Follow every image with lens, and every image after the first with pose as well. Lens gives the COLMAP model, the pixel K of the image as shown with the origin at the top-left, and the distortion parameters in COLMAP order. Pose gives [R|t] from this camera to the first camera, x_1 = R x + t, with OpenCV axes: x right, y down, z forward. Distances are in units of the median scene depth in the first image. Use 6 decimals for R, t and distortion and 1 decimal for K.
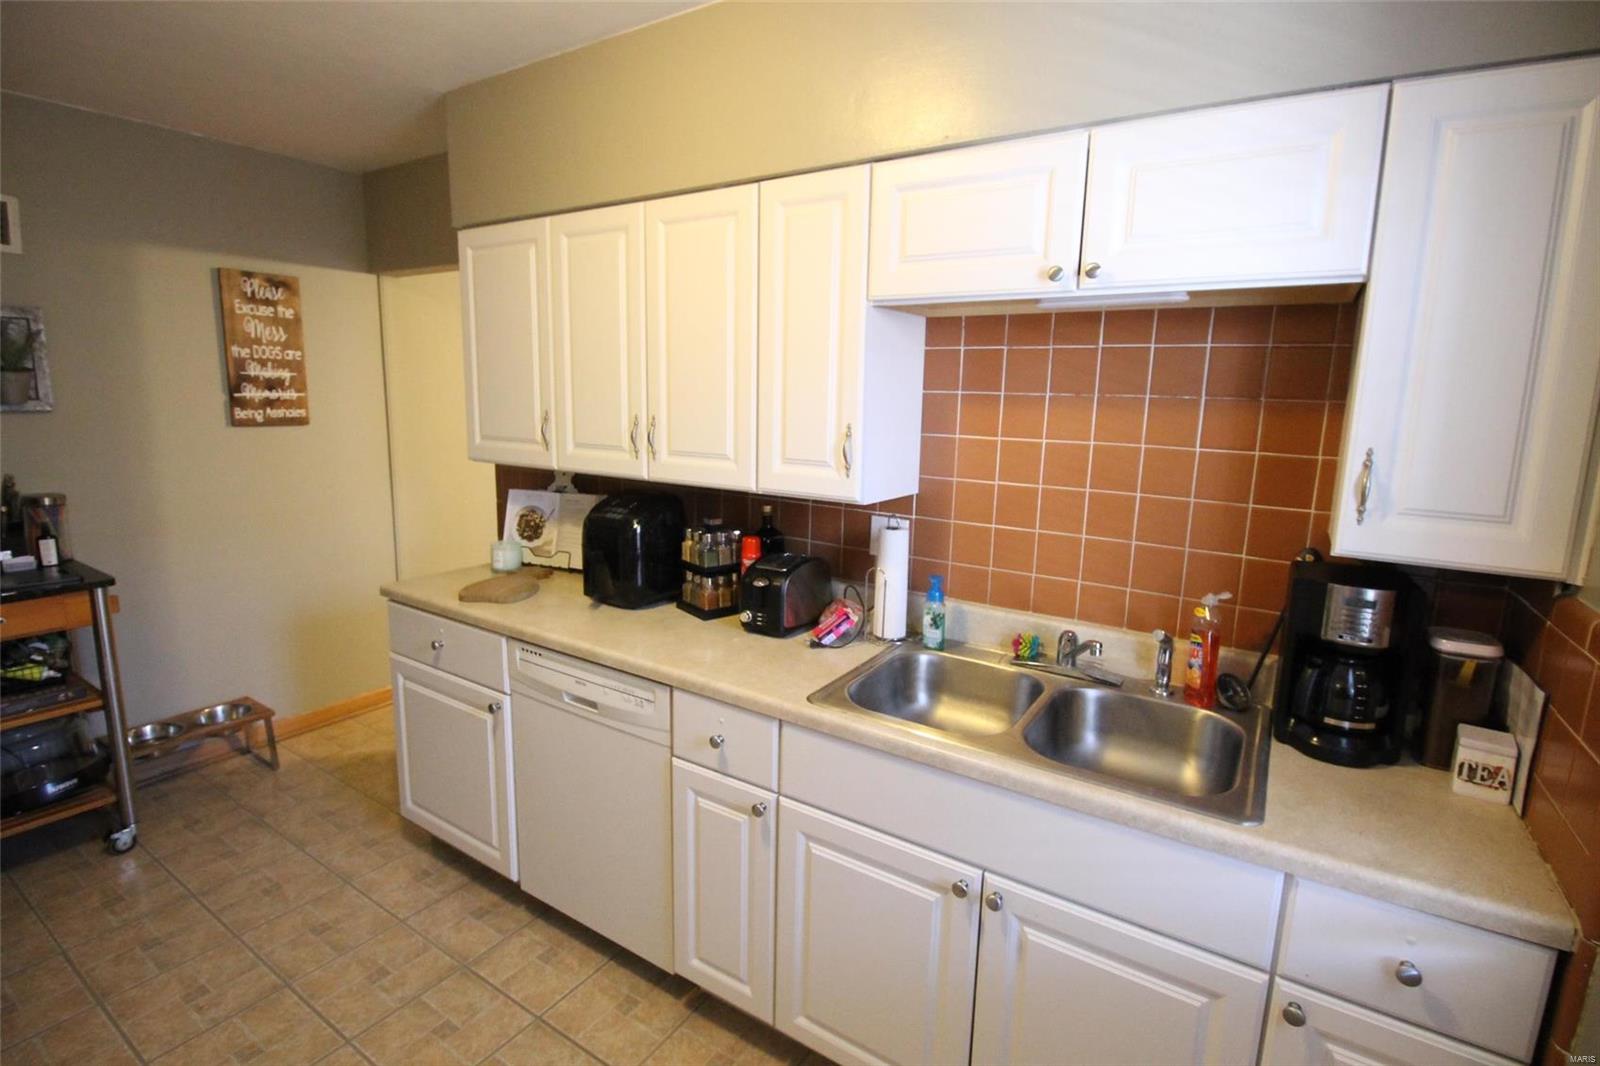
lens RADIAL K [[749.1, 0, 797.2], [0, 749.1, 521.7], [0, 0, 1]] dist [-0.010002, -0.005280]
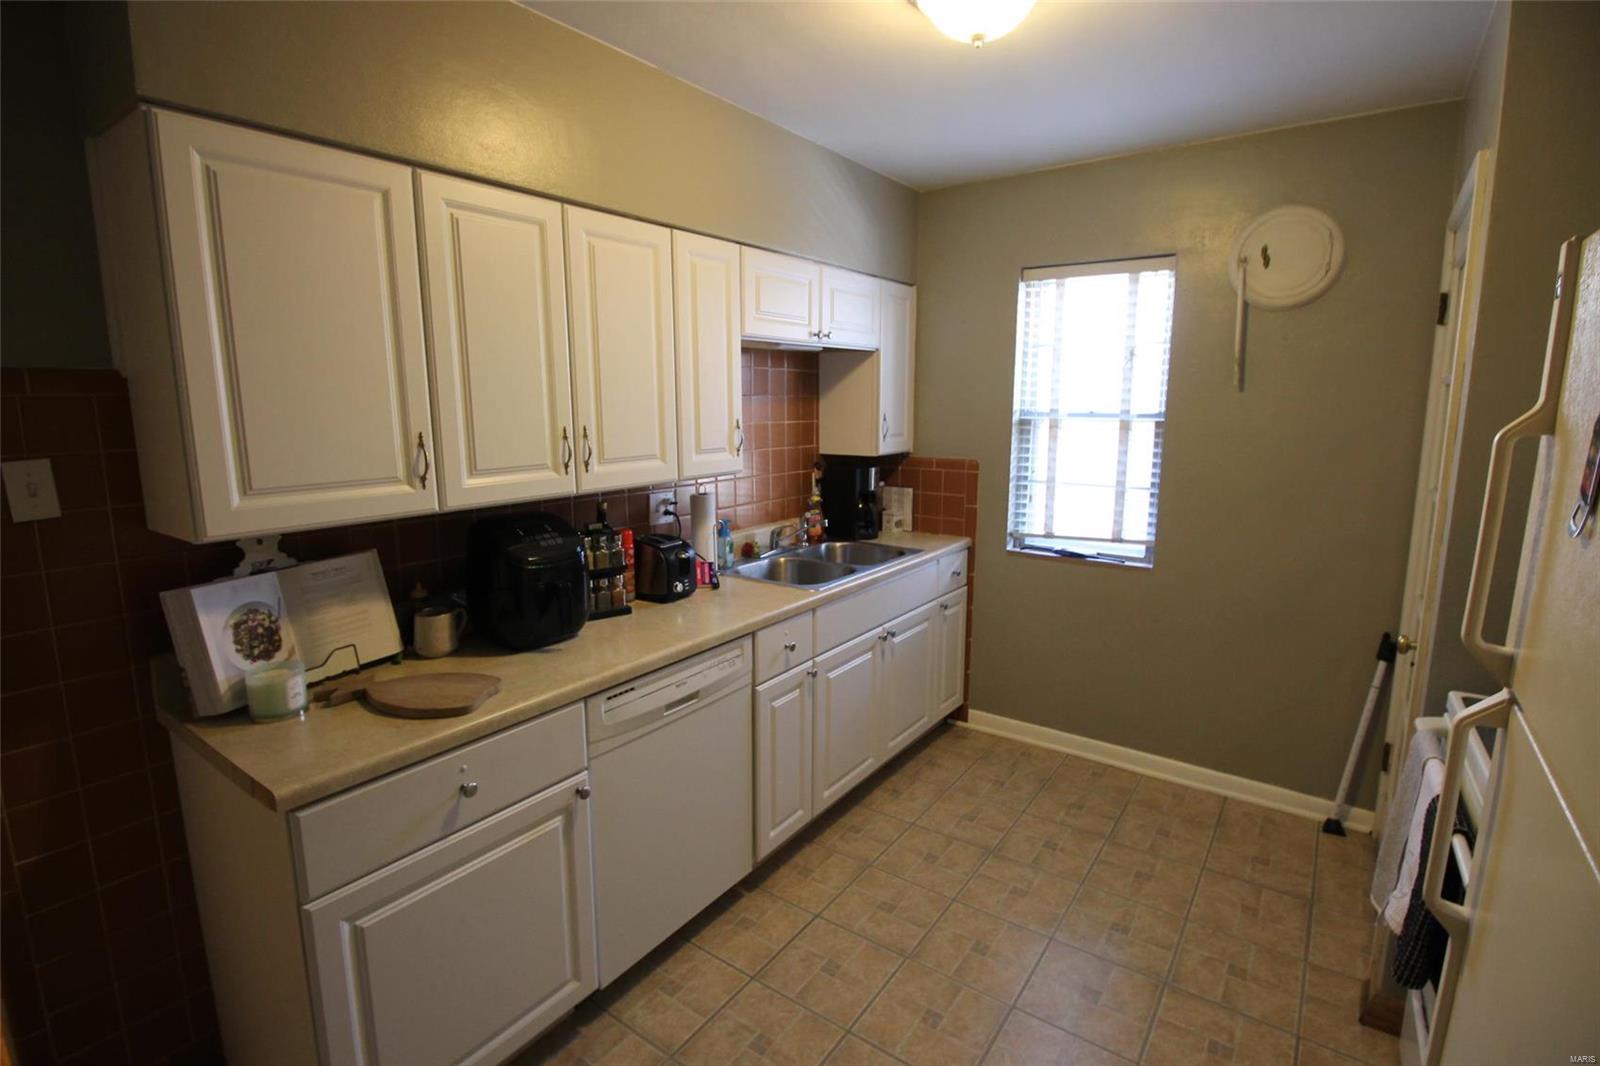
lens RADIAL K [[749.1, 0, 802.7], [0, 749.1, 530.0], [0, 0, 1]] dist [-0.010002, -0.005280]
pose [[0.052884, -0.197318, 0.978912, -1.264683], [0.173662, 0.967164, 0.185568, -0.155585], [-0.983384, 0.160186, 0.085414, 0.719112]]
